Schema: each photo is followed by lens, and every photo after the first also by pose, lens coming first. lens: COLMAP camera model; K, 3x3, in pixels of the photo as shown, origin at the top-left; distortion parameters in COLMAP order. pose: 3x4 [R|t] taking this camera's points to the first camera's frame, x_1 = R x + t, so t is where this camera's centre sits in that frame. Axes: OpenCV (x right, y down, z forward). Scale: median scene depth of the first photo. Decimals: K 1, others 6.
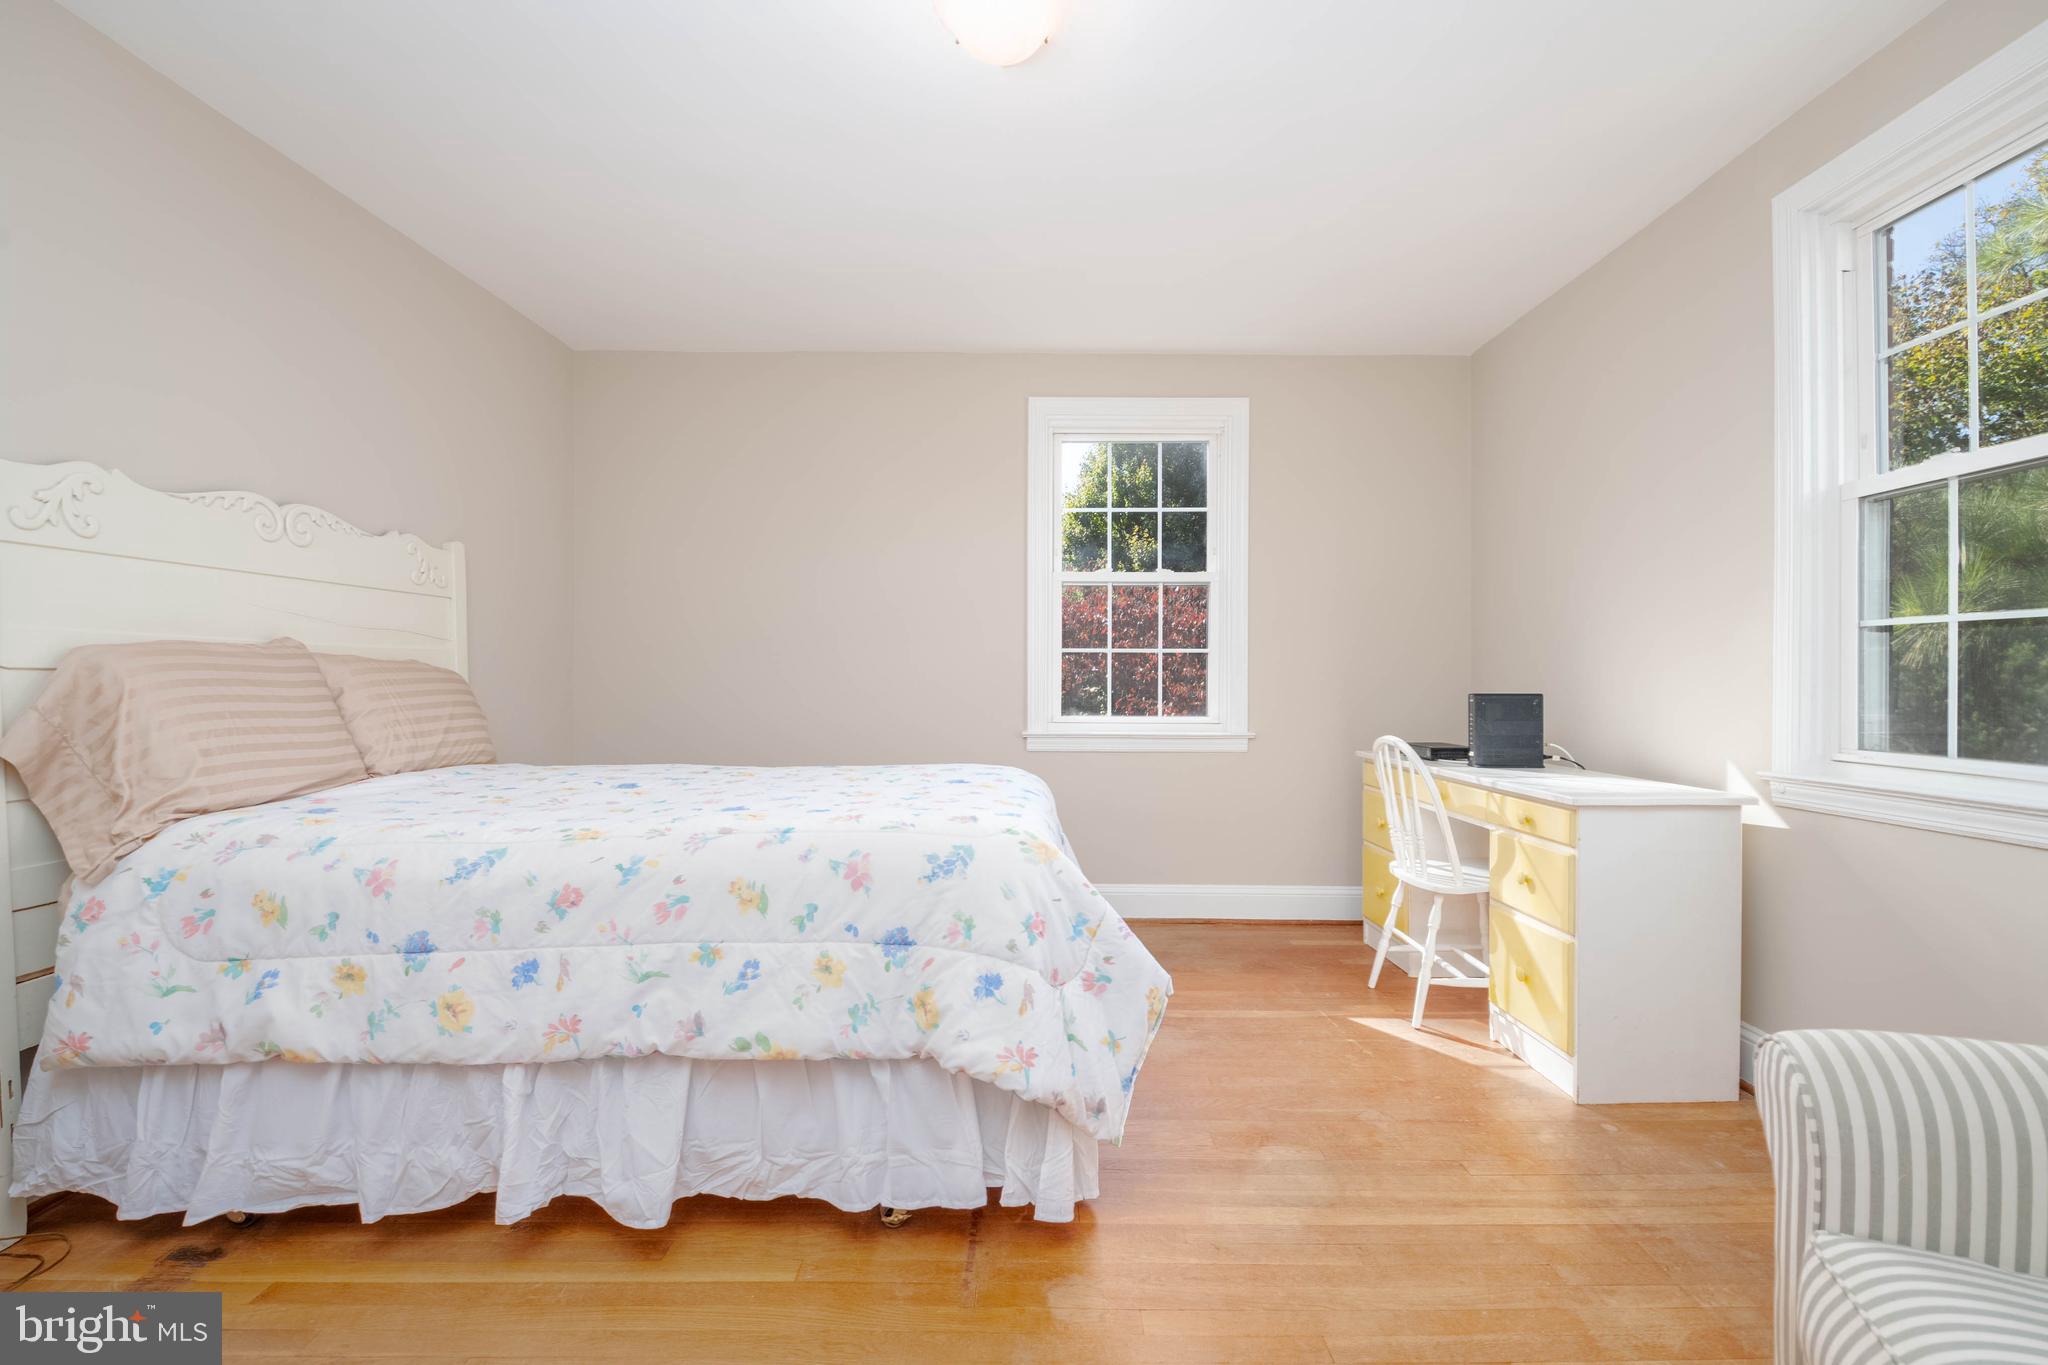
lens RADIAL K [[835.3, 0, 1020.9], [0, 835.3, 681.9], [0, 0, 1]] dist [-0.004208, -0.002596]
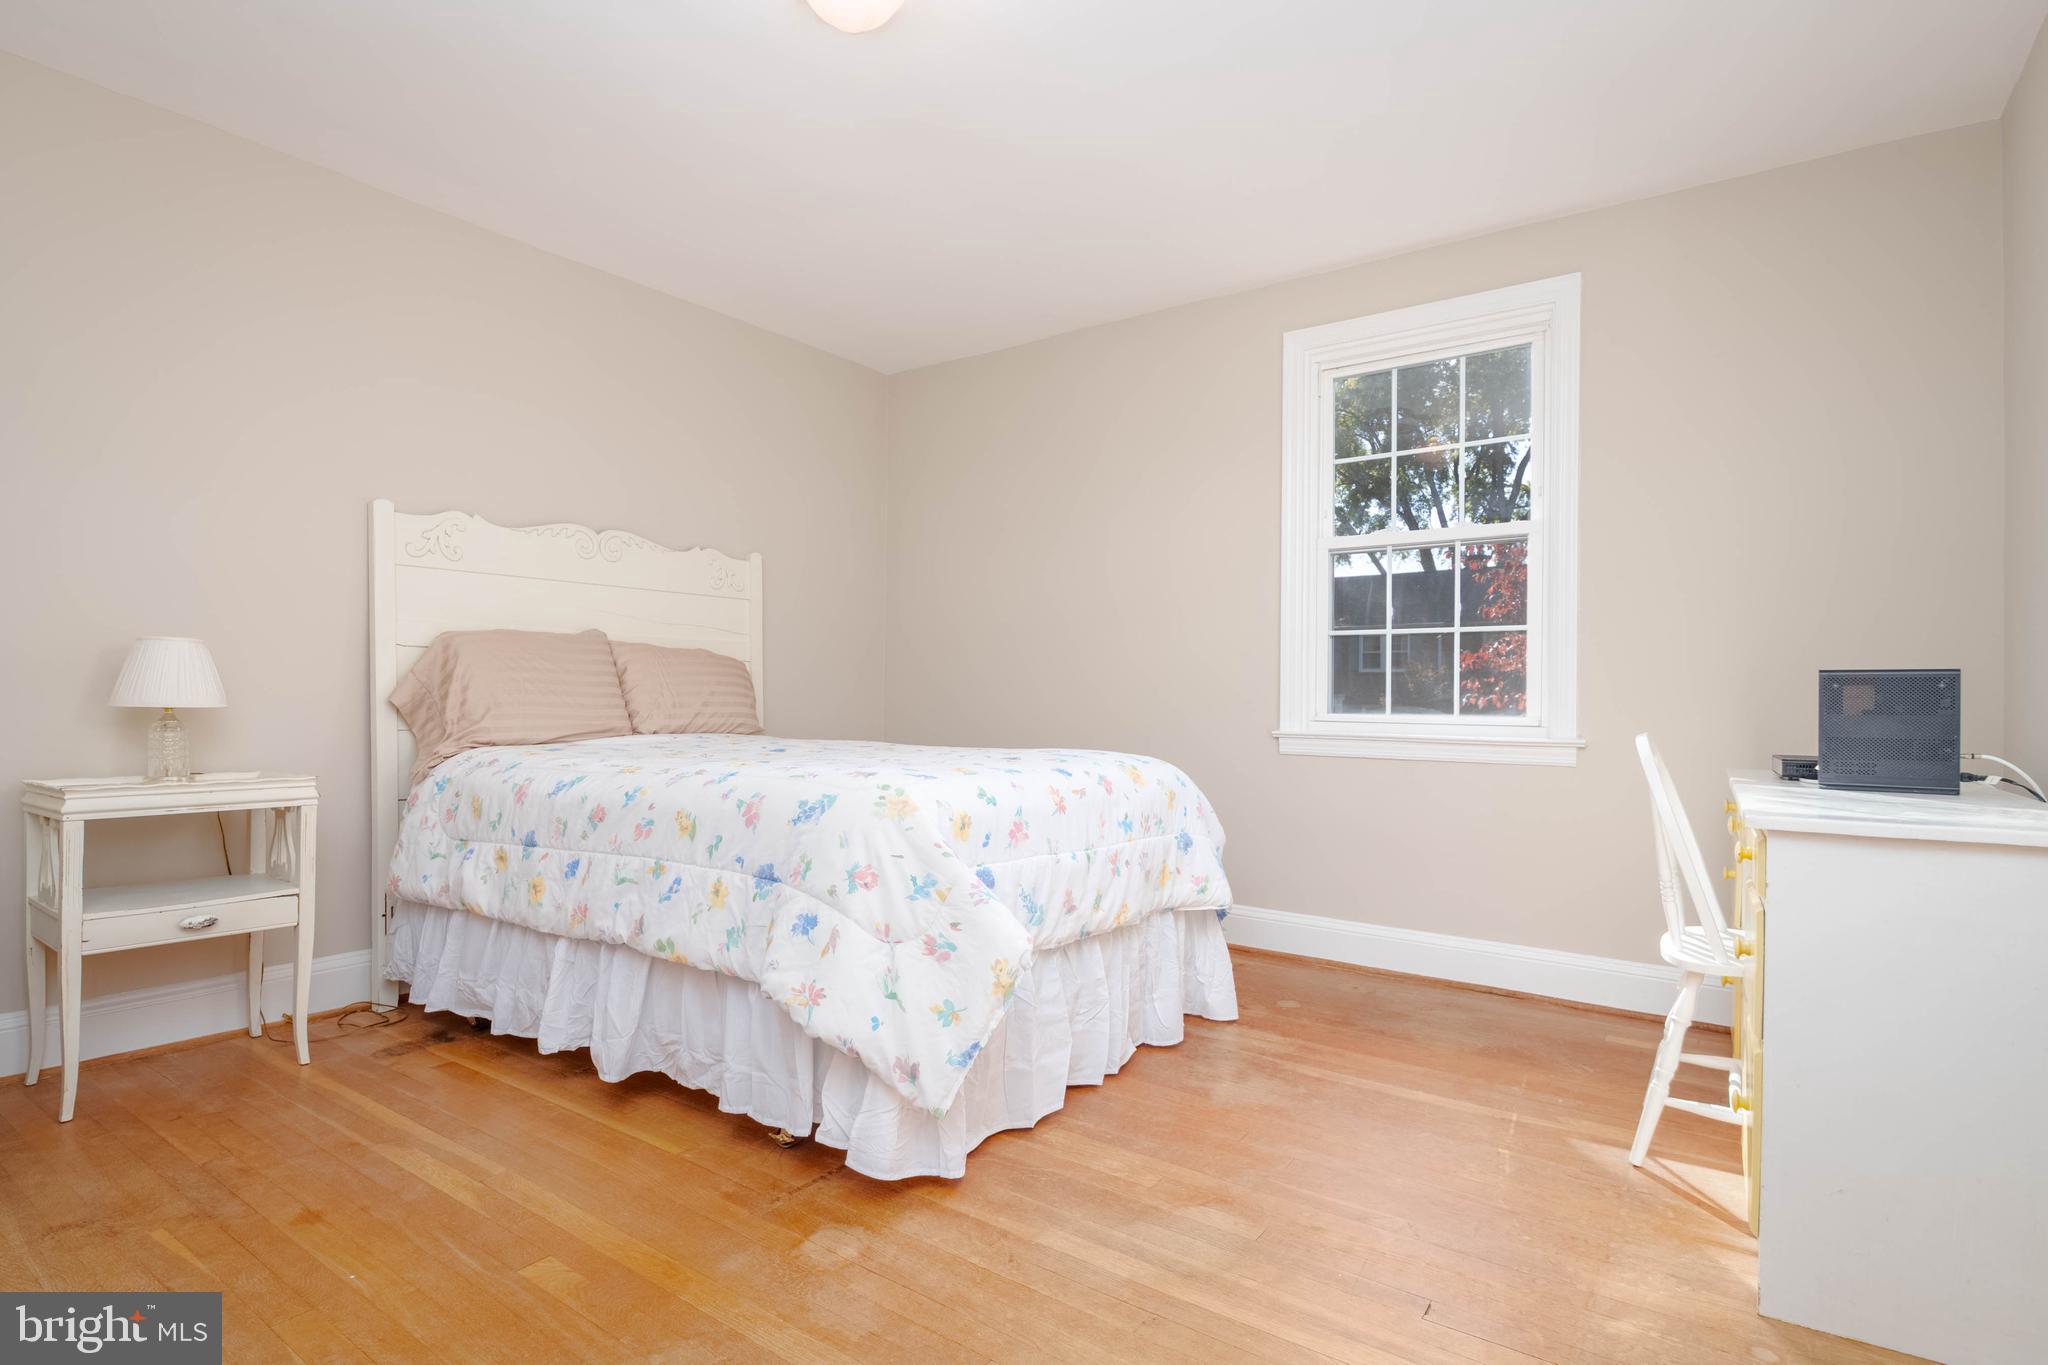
lens RADIAL K [[951.2, 0, 1021.3], [0, 951.2, 689.8], [0, 0, 1]] dist [-0.004597, -0.004014]
pose [[0.833357, 0.003640, -0.552723, 0.761838], [-0.010074, 0.999912, -0.008605, 0.071477], [0.552643, 0.012739, 0.833321, 0.140604]]
